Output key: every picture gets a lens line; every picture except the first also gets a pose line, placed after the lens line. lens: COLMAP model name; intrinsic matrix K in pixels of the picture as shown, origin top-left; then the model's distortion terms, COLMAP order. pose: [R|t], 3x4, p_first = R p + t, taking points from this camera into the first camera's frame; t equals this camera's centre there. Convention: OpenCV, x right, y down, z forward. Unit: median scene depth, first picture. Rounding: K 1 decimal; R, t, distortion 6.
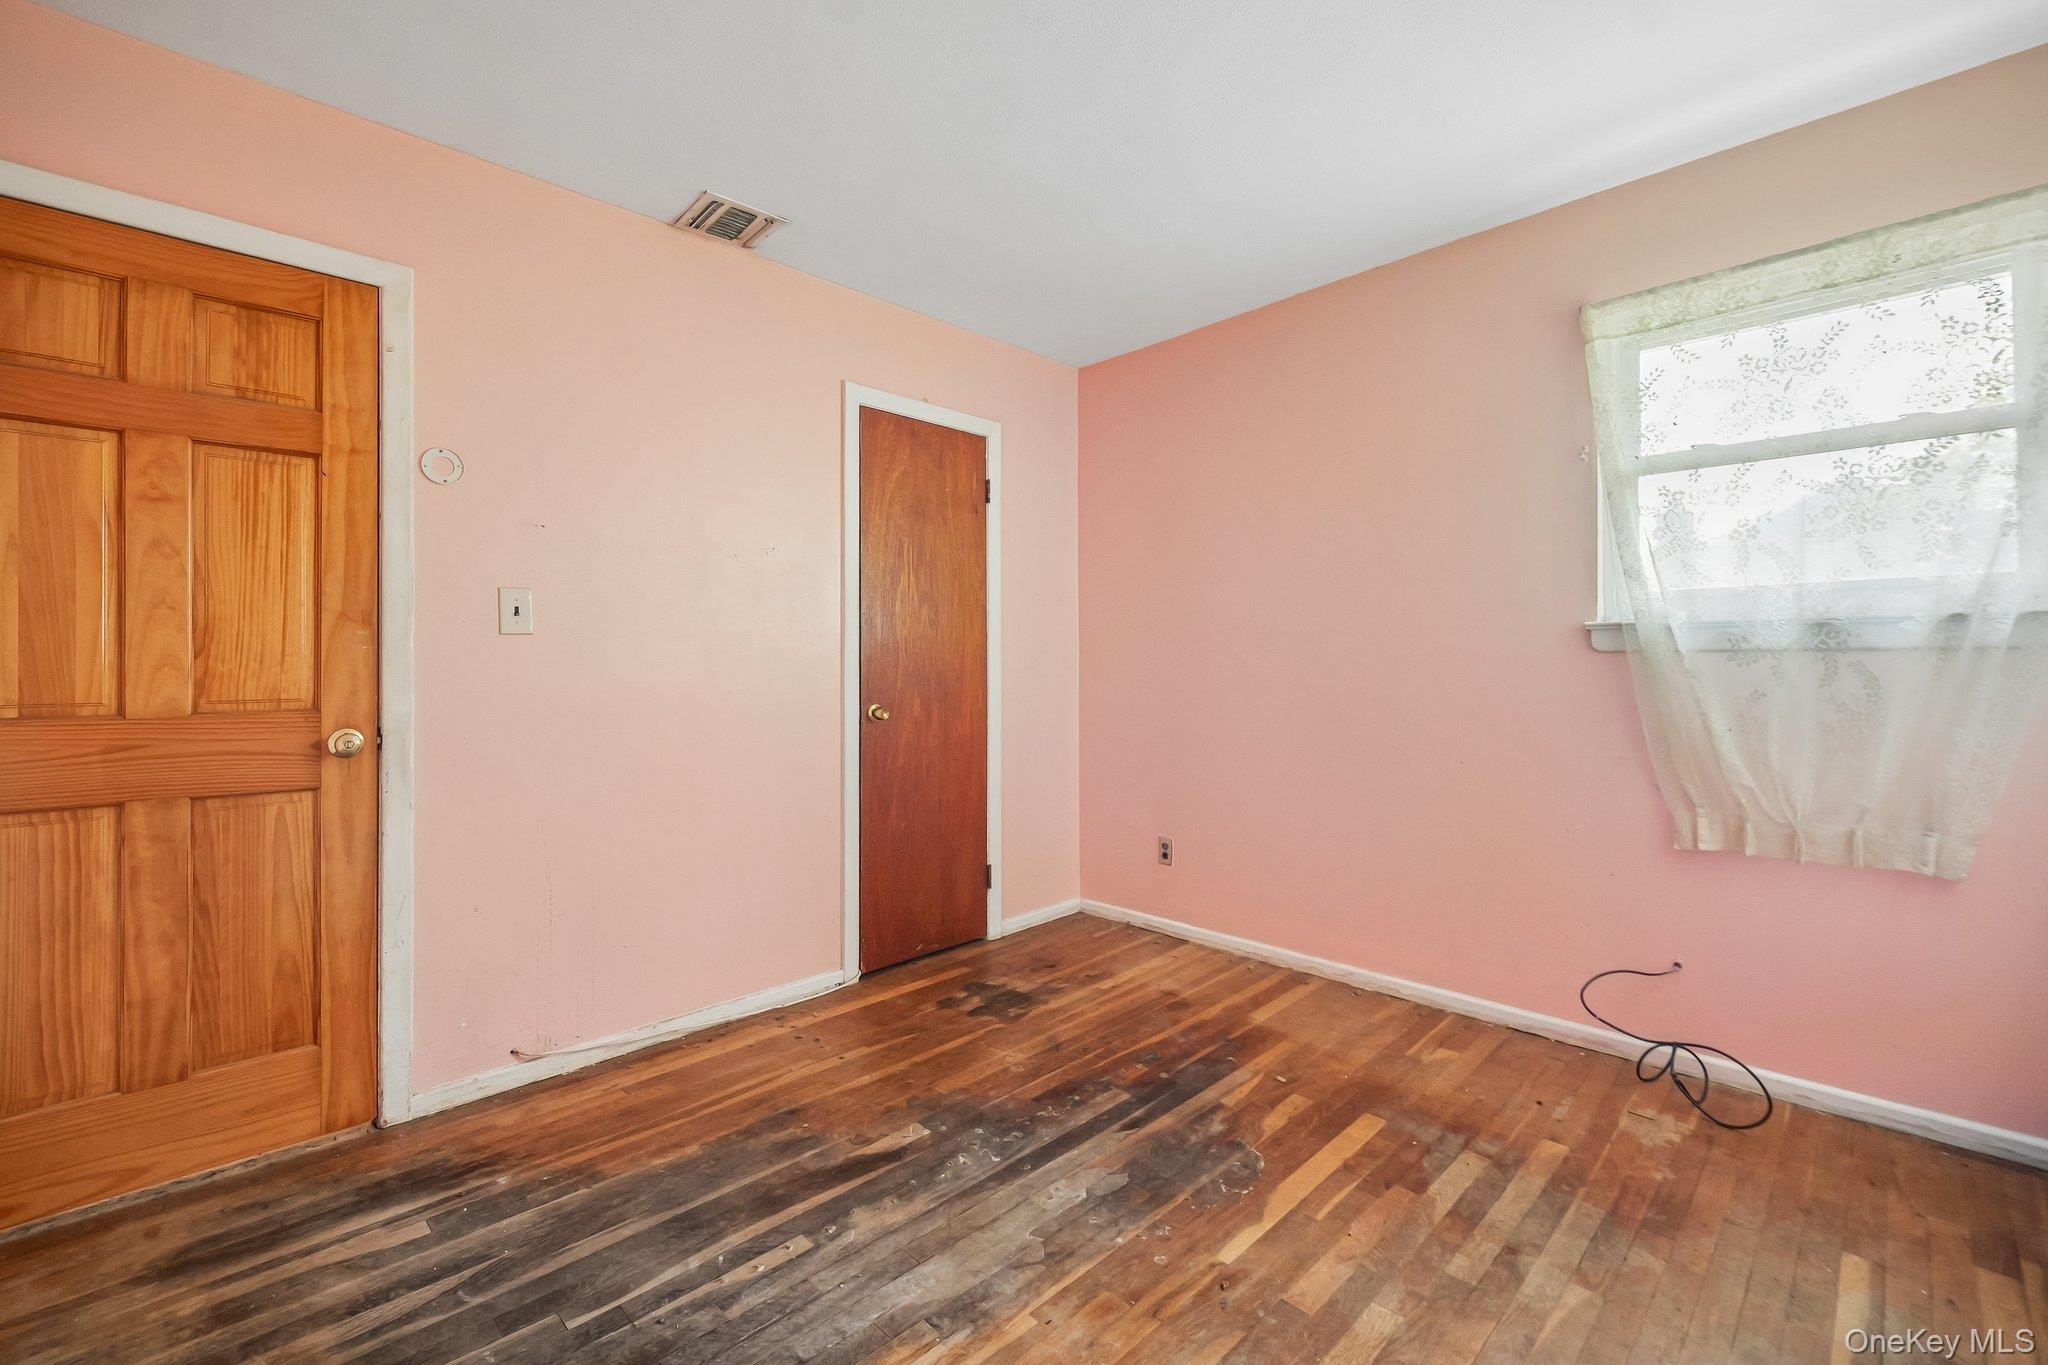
lens RADIAL K [[852.7, 0, 1017.1], [0, 852.7, 668.2], [0, 0, 1]] dist [0.022107, -0.012902]
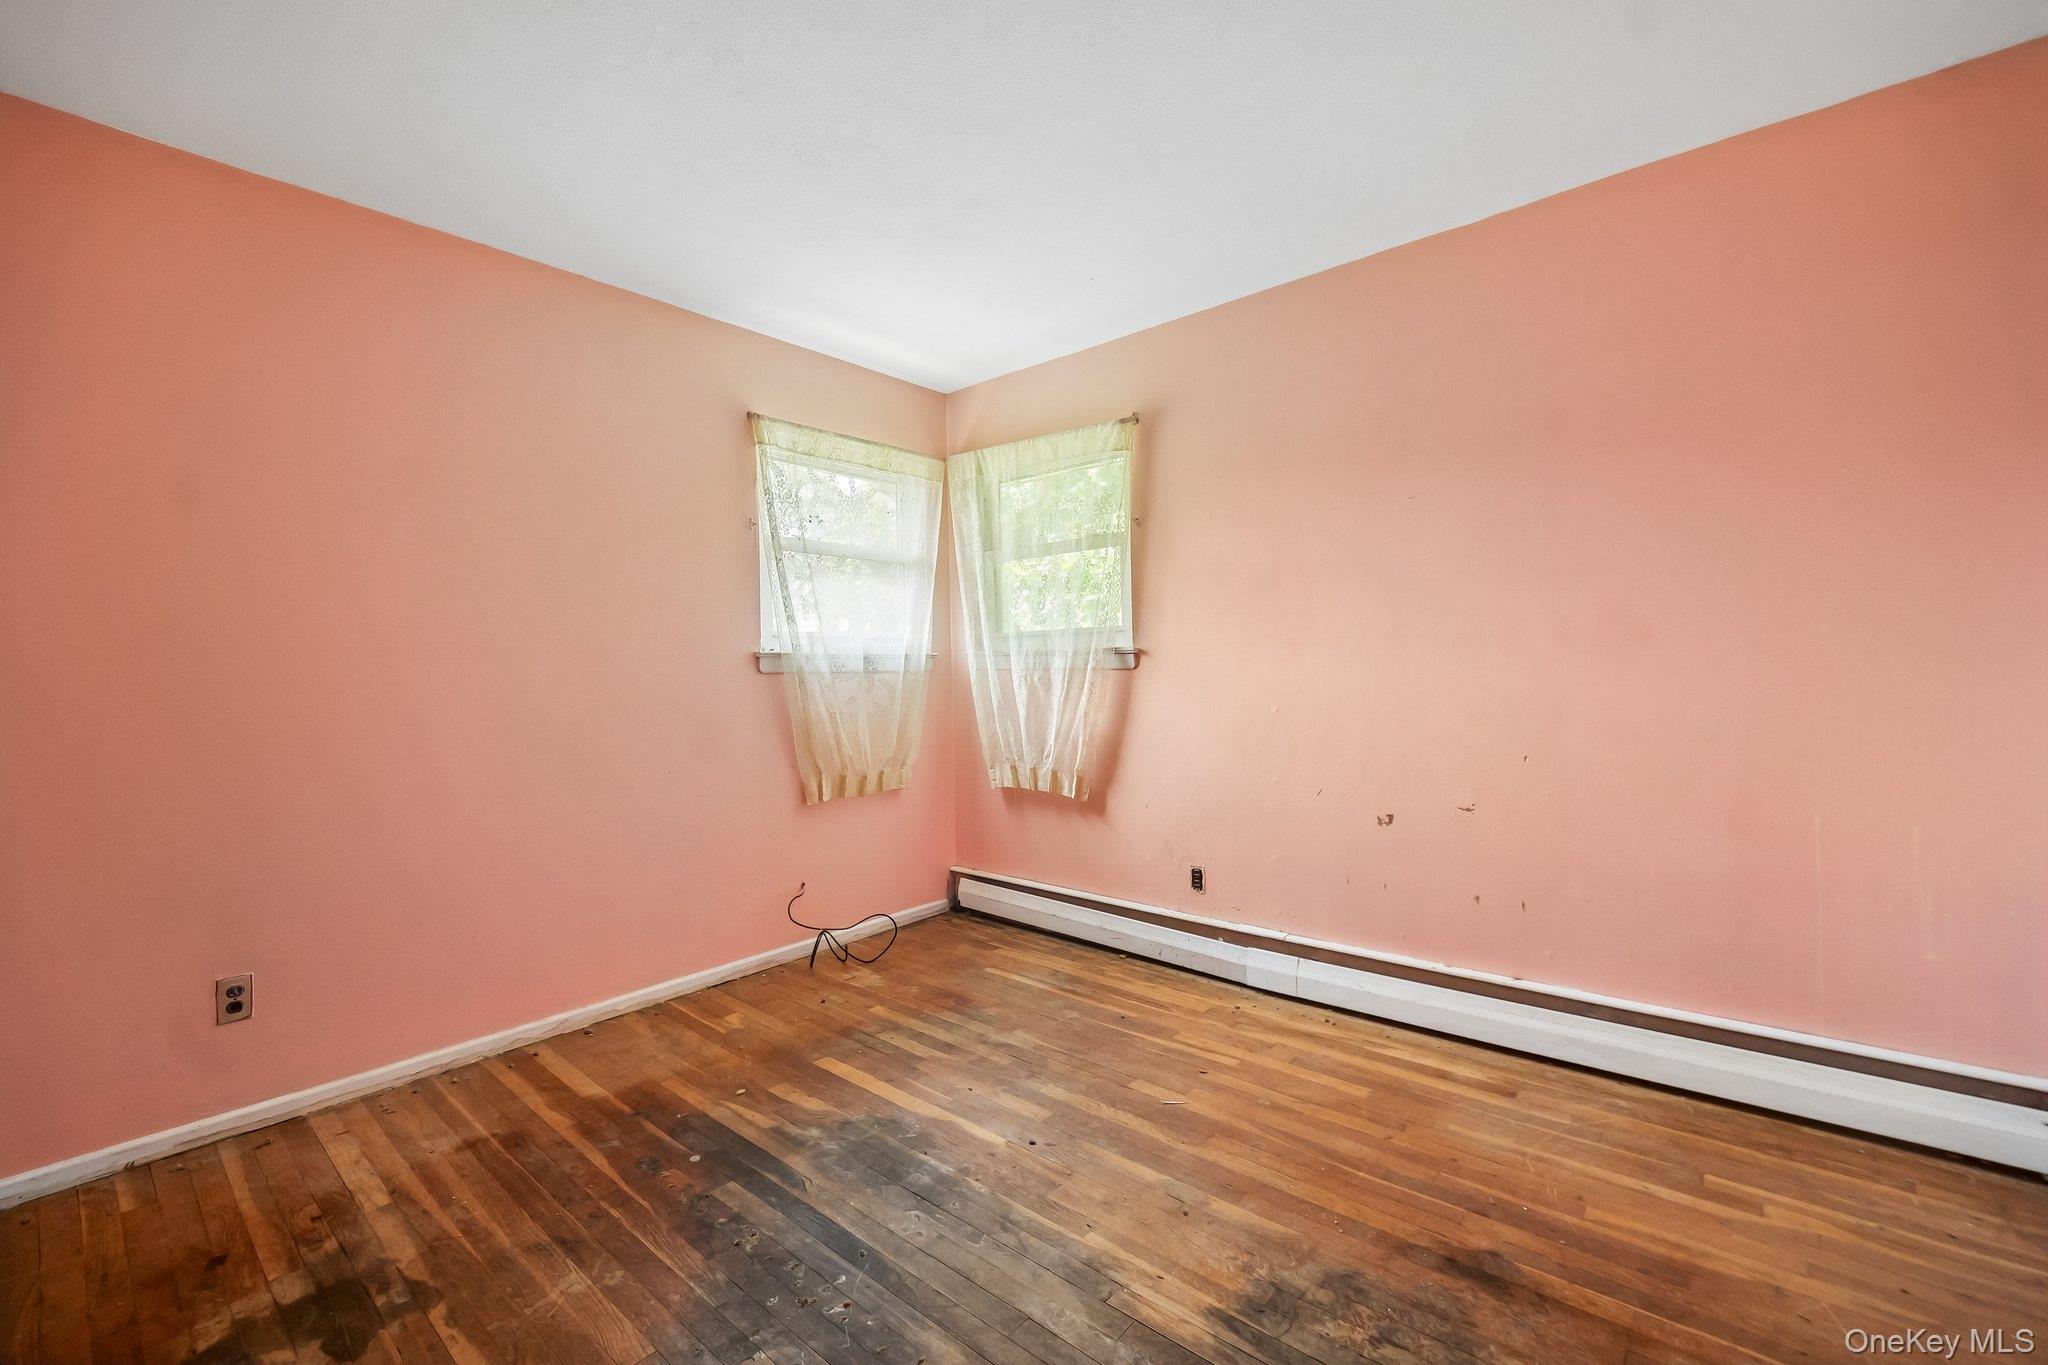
lens RADIAL K [[838.6, 0, 1017.6], [0, 838.6, 688.4], [0, 0, 1]] dist [0.019746, -0.011646]
pose [[-0.068893, -0.014349, 0.997521, -0.783130], [0.020954, 0.999655, 0.015827, -0.009320], [-0.997404, 0.021992, -0.068568, 0.809548]]
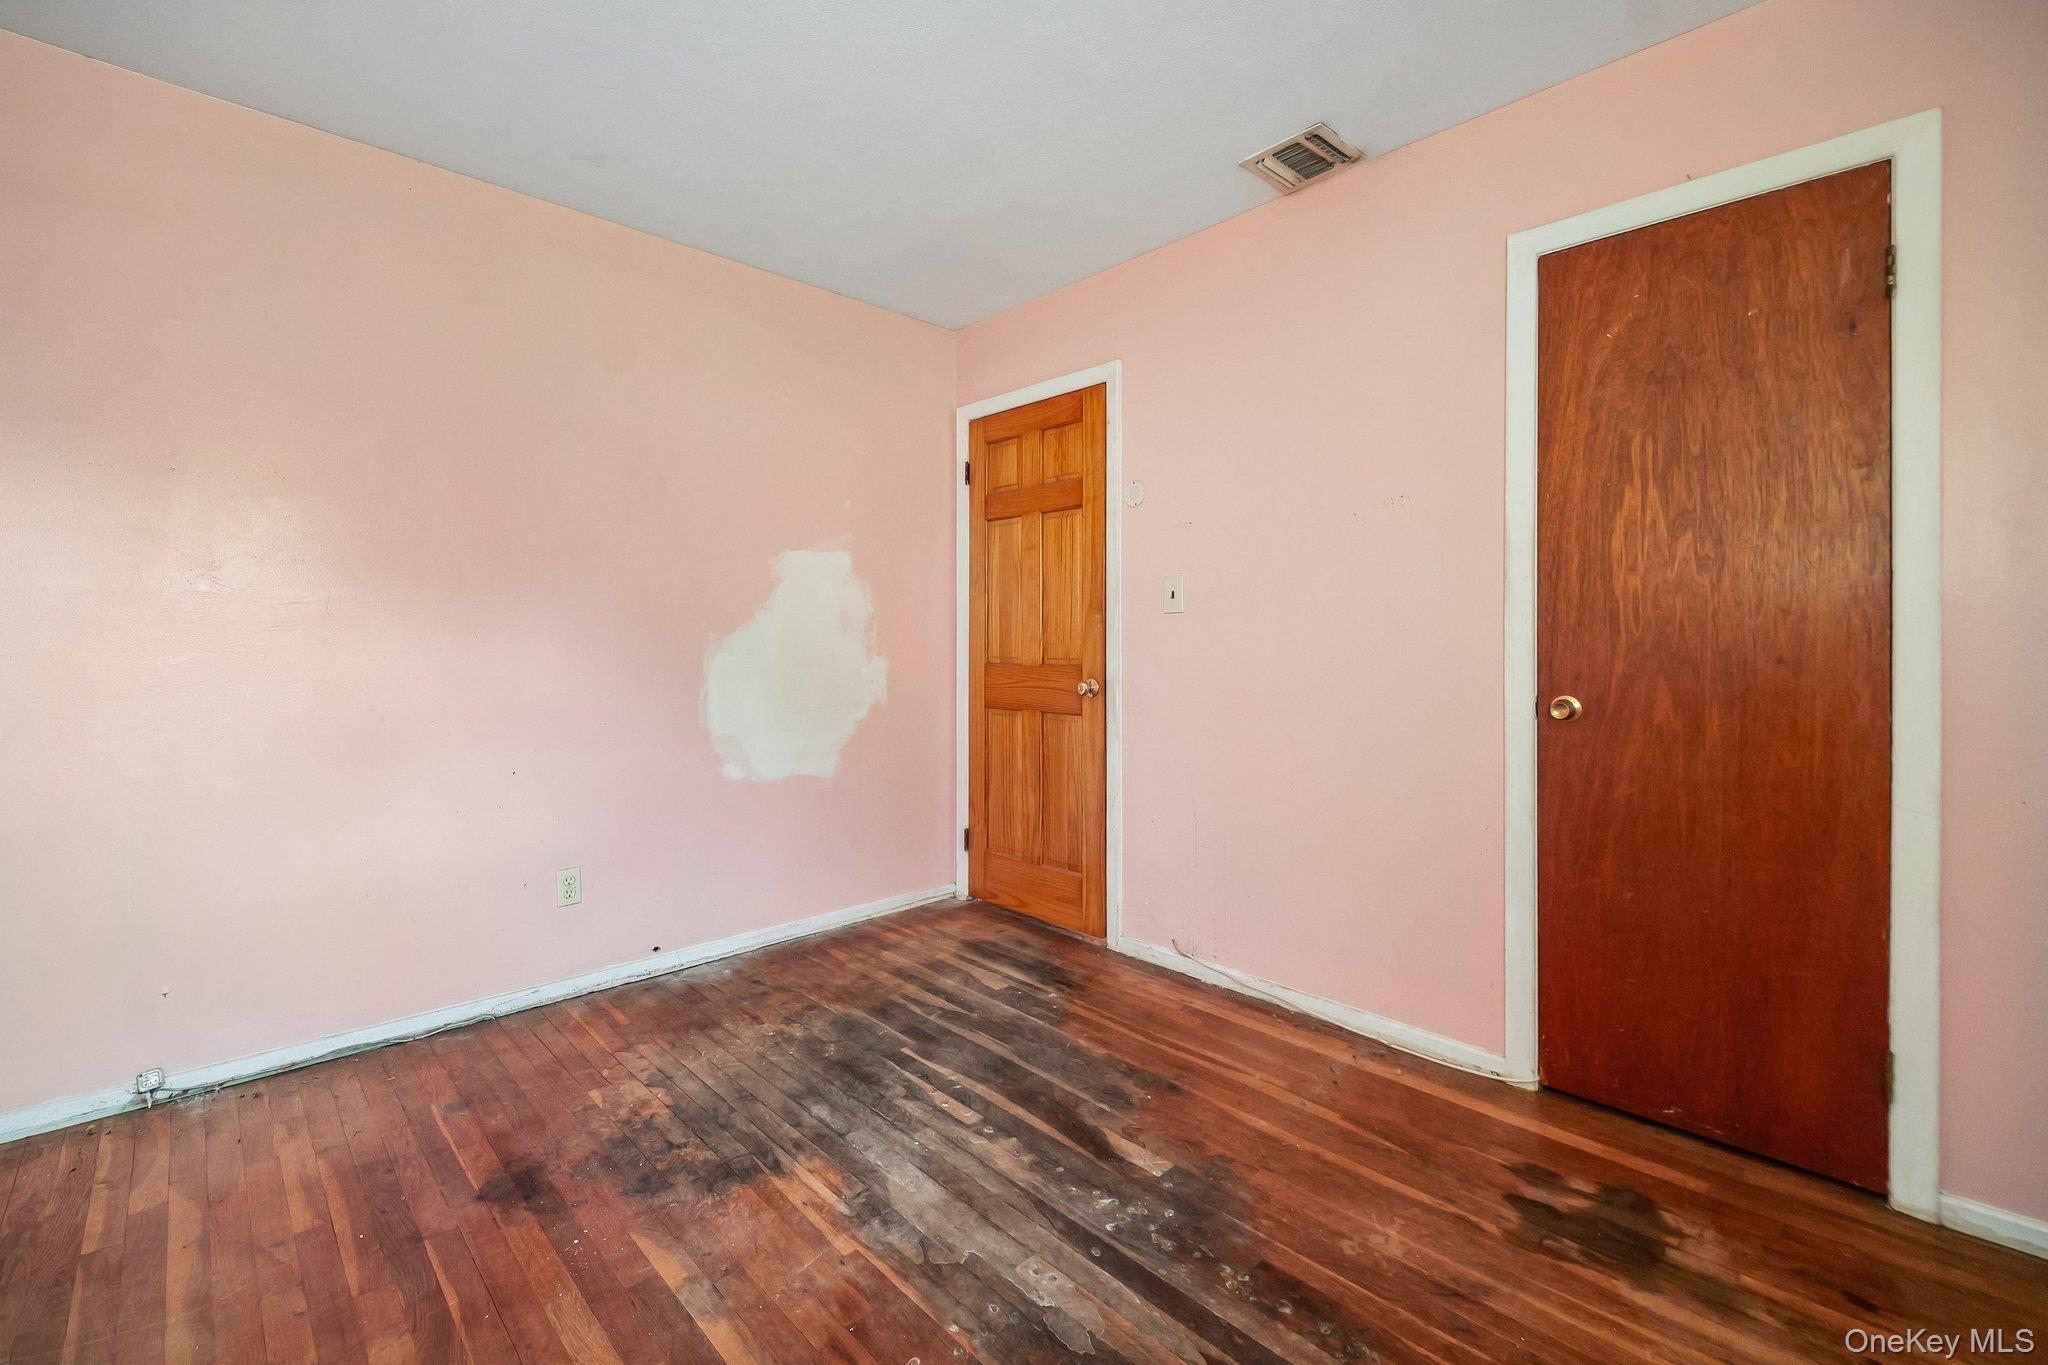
lens RADIAL K [[881.3, 0, 1033.8], [0, 881.3, 655.7], [0, 0, 1]] dist [0.024207, -0.013918]
pose [[-0.001817, 0.020039, -0.999798, 0.769972], [-0.002504, 0.999796, 0.020043, -0.002435], [0.999995, 0.002540, -0.001766, 0.857861]]
